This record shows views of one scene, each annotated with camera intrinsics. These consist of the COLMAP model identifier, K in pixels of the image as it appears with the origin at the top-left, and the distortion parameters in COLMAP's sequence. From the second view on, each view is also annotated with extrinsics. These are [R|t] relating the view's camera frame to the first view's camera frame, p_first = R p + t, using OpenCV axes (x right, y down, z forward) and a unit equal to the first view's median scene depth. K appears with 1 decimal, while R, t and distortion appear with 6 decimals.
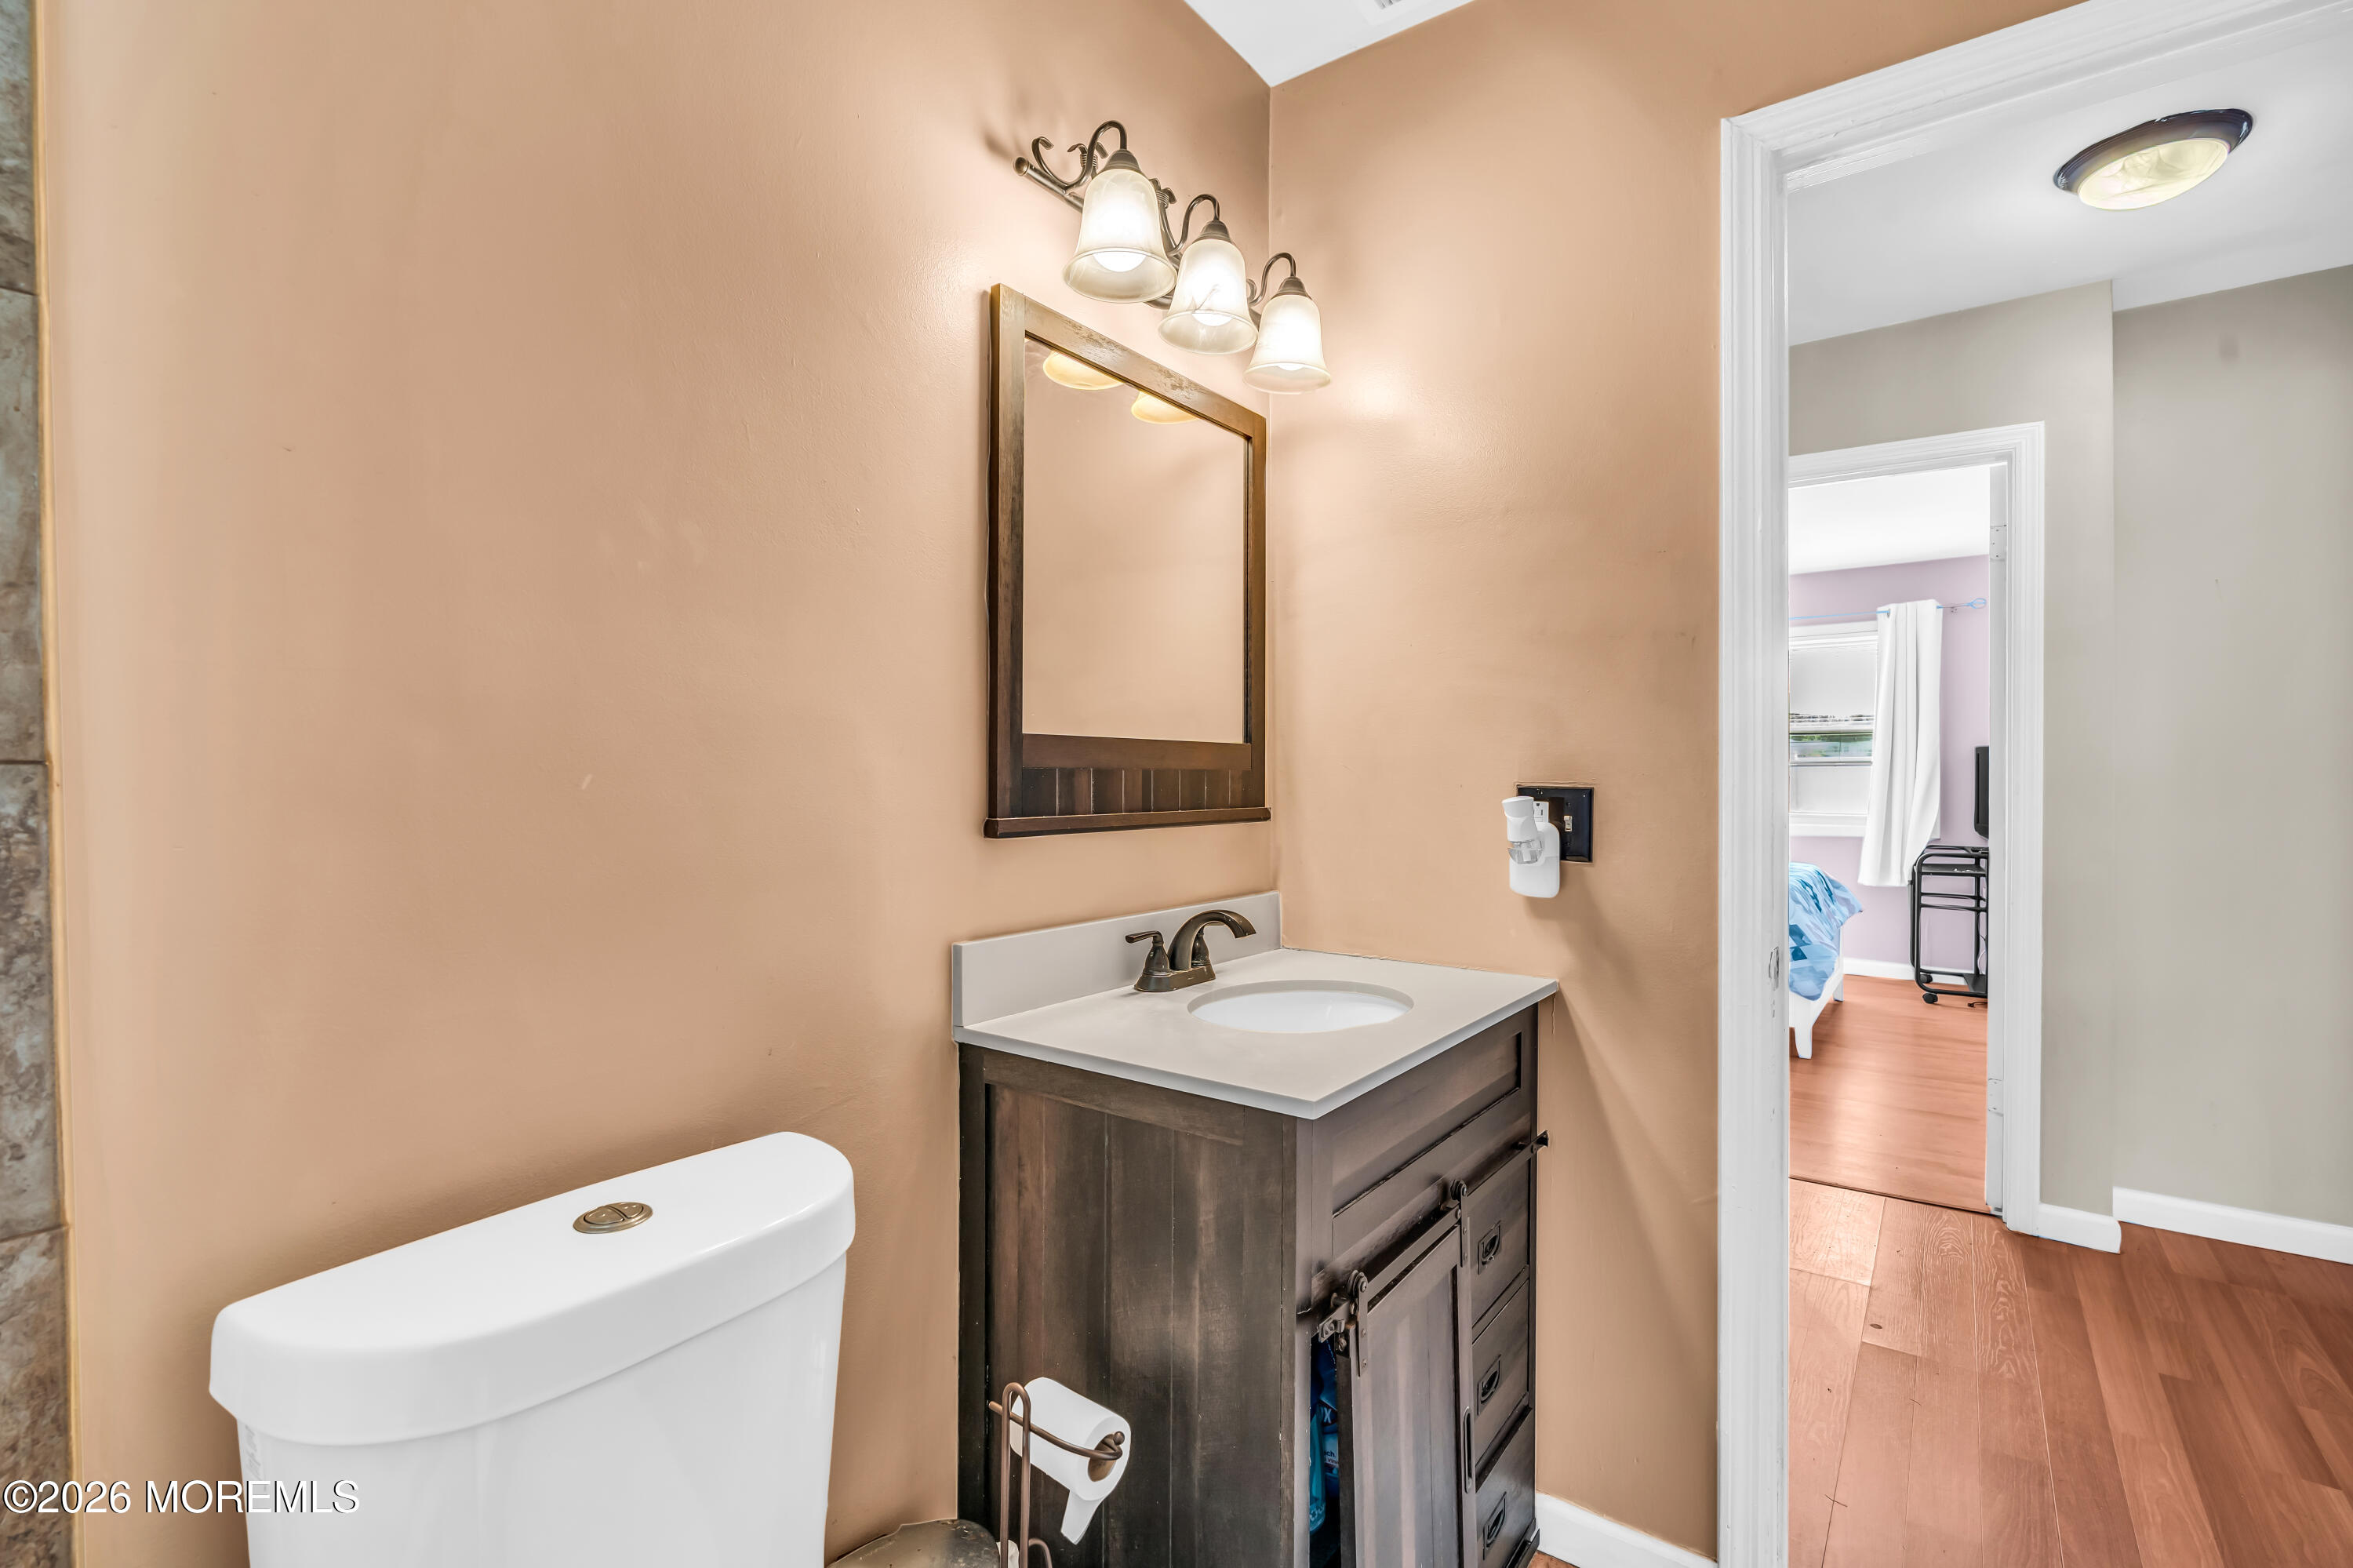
lens RADIAL K [[1070.3, 0, 1162.1], [0, 1070.3, 785.9], [0, 0, 1]] dist [-0.010943, 0.003110]
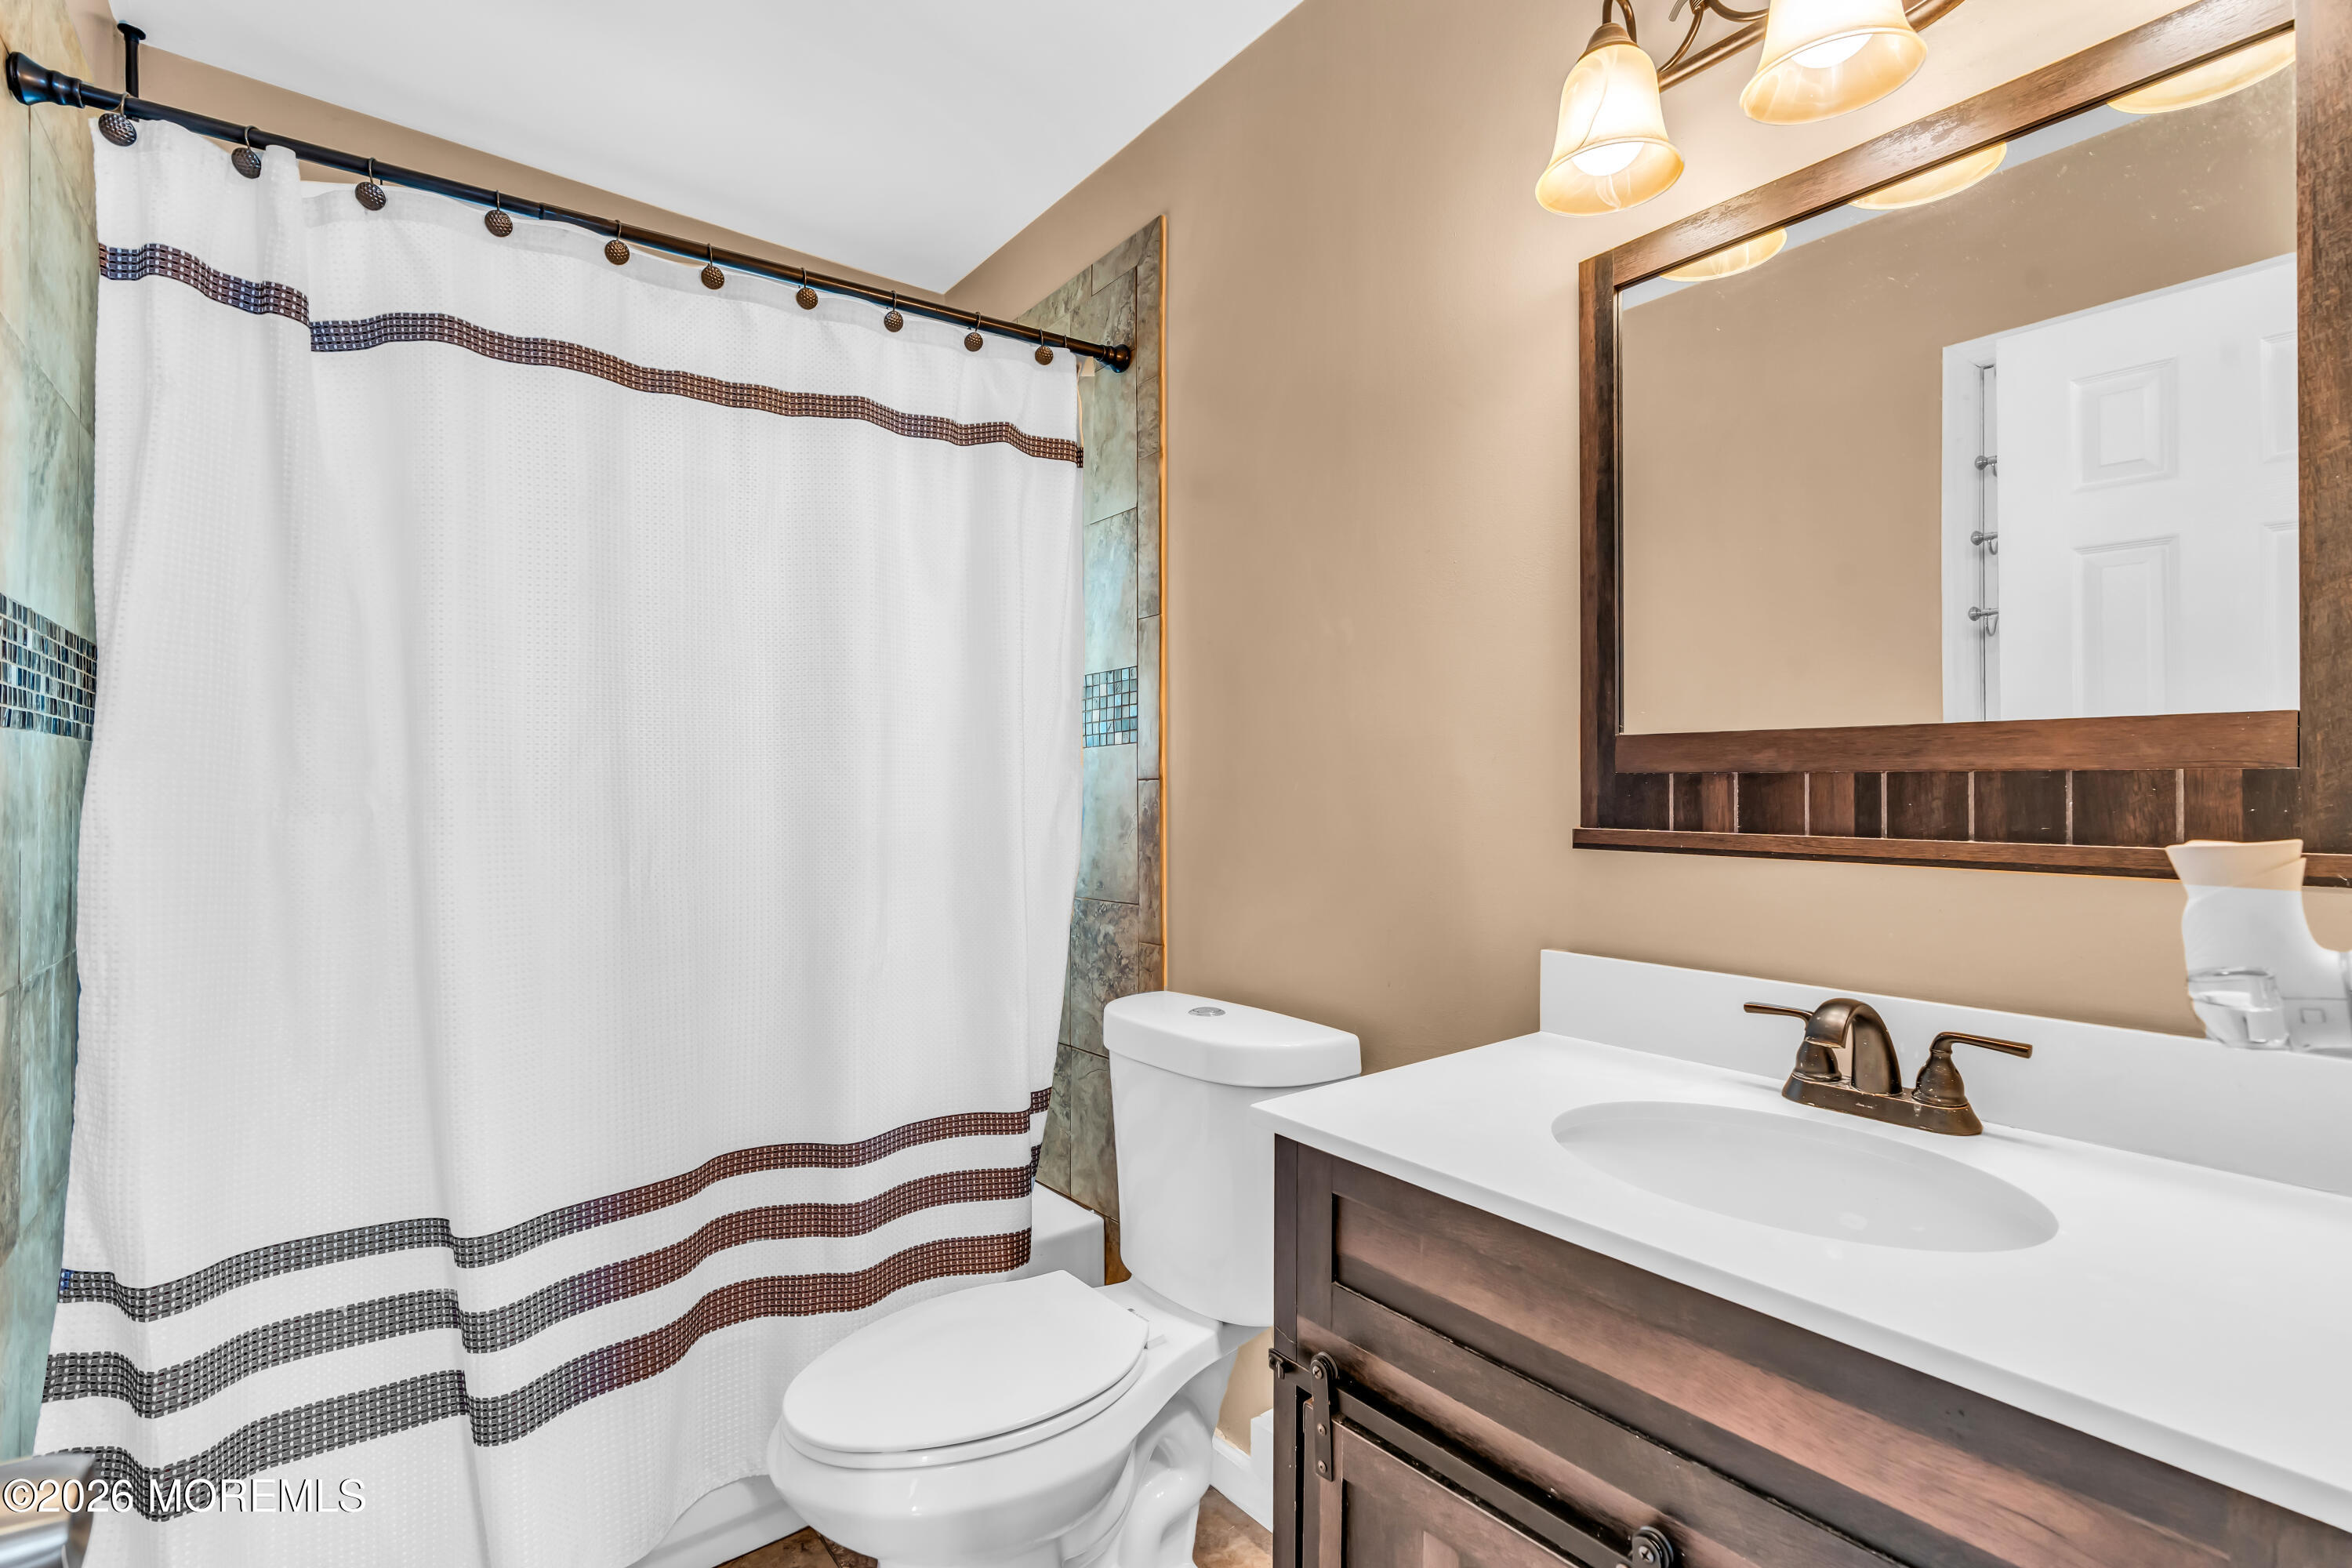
lens RADIAL K [[1069.8, 0, 1168.1], [0, 1069.8, 786.6], [0, 0, 1]] dist [-0.010943, 0.003110]
pose [[-0.269699, 0.006057, -0.962926, 1.059359], [-0.001928, 0.999975, 0.006830, -0.014377], [0.962943, 0.003699, -0.269680, 1.116358]]
